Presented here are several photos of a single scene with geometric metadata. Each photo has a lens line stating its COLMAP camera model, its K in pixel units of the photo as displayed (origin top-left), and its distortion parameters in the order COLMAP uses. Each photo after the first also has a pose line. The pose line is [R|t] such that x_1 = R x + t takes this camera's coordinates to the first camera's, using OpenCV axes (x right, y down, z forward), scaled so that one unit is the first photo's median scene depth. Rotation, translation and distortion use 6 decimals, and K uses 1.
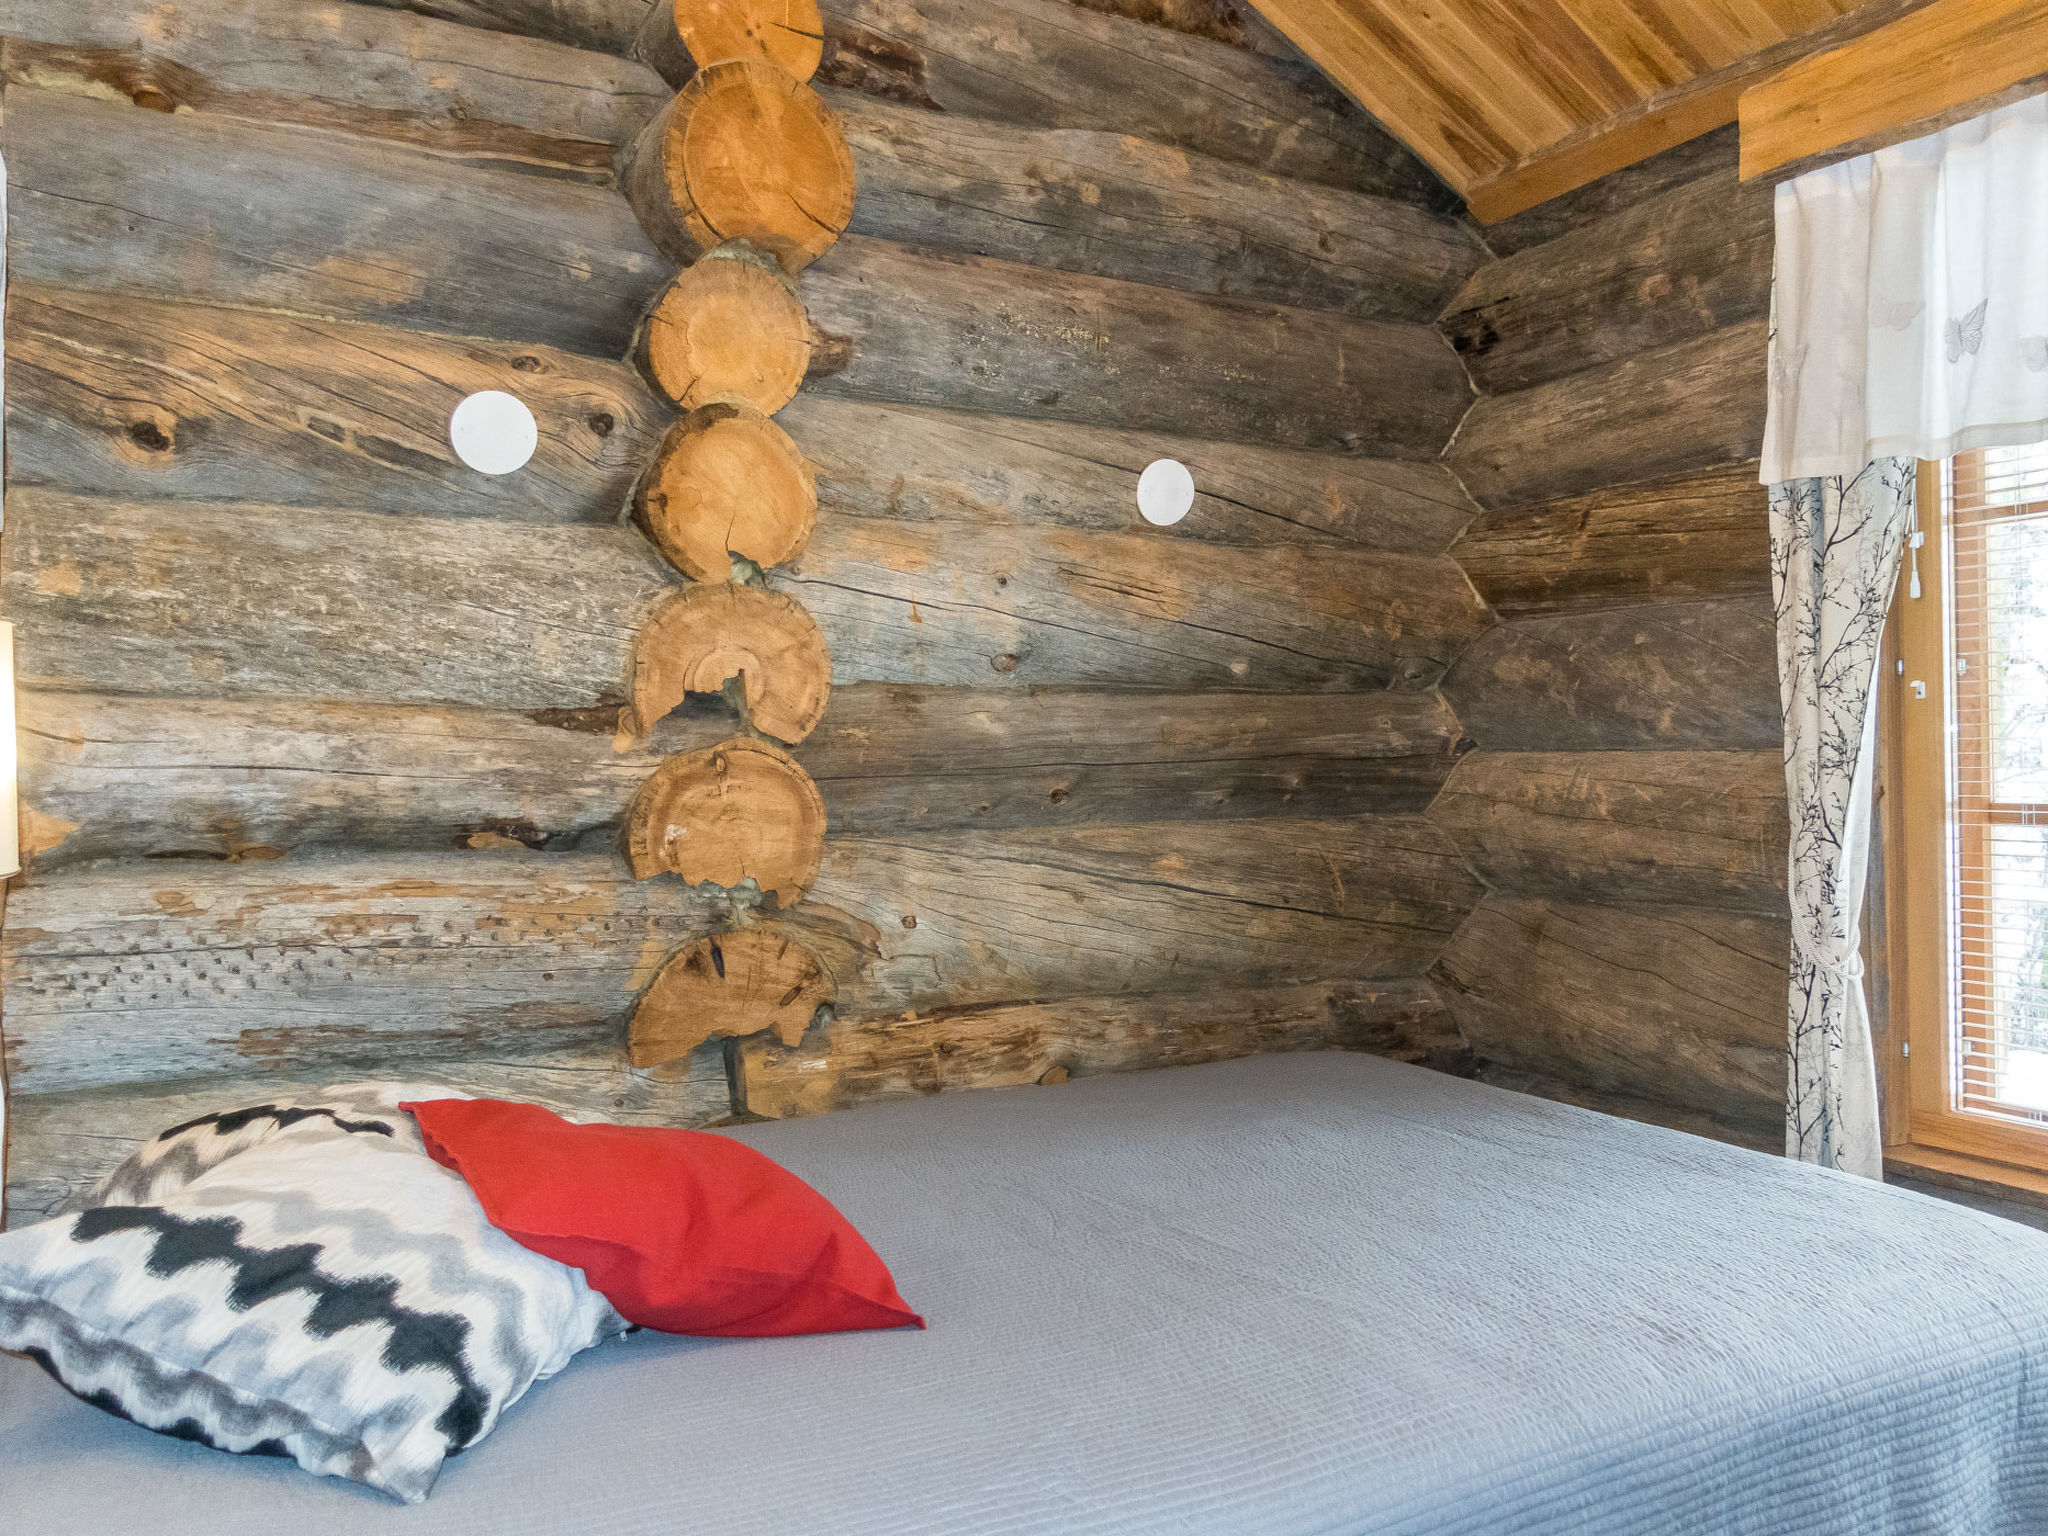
lens RADIAL K [[1579.1, 0, 1029.1], [0, 1579.1, 778.0], [0, 0, 1]] dist [-0.004424, 0.002132]
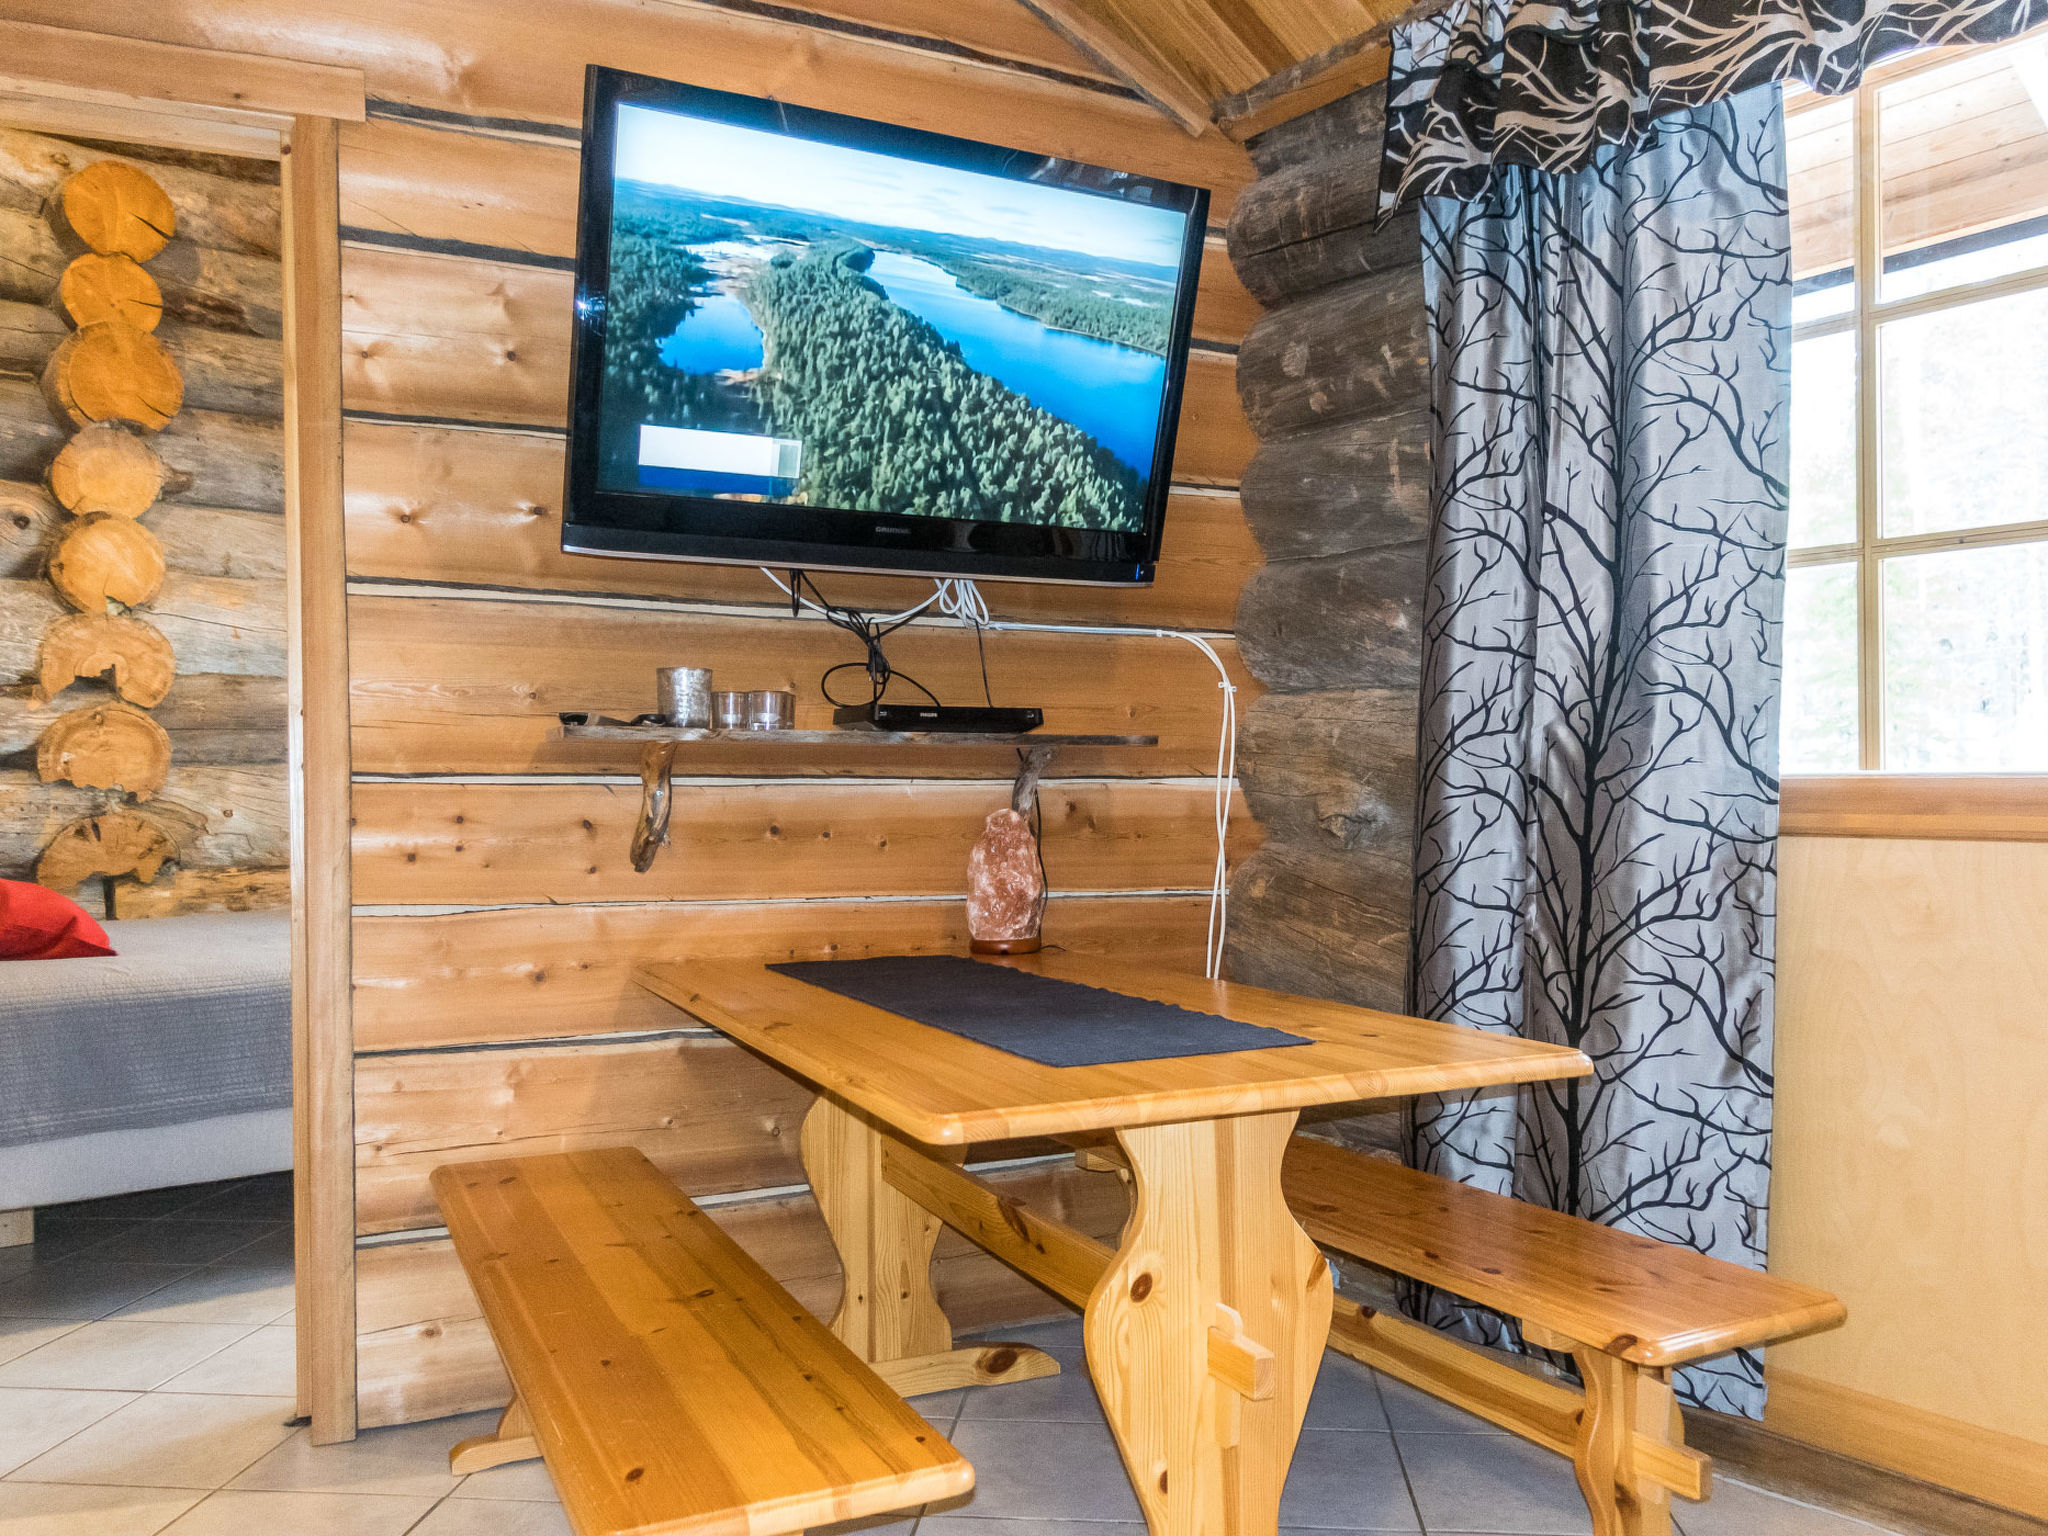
lens RADIAL K [[1579.1, 0, 1029.1], [0, 1579.1, 778.0], [0, 0, 1]] dist [-0.004424, 0.002132]
pose [[0.983325, 0.002791, 0.181837, 0.485051], [-0.000993, 0.999950, -0.009978, 0.071673], [-0.181855, 0.009631, 0.983278, -0.872393]]
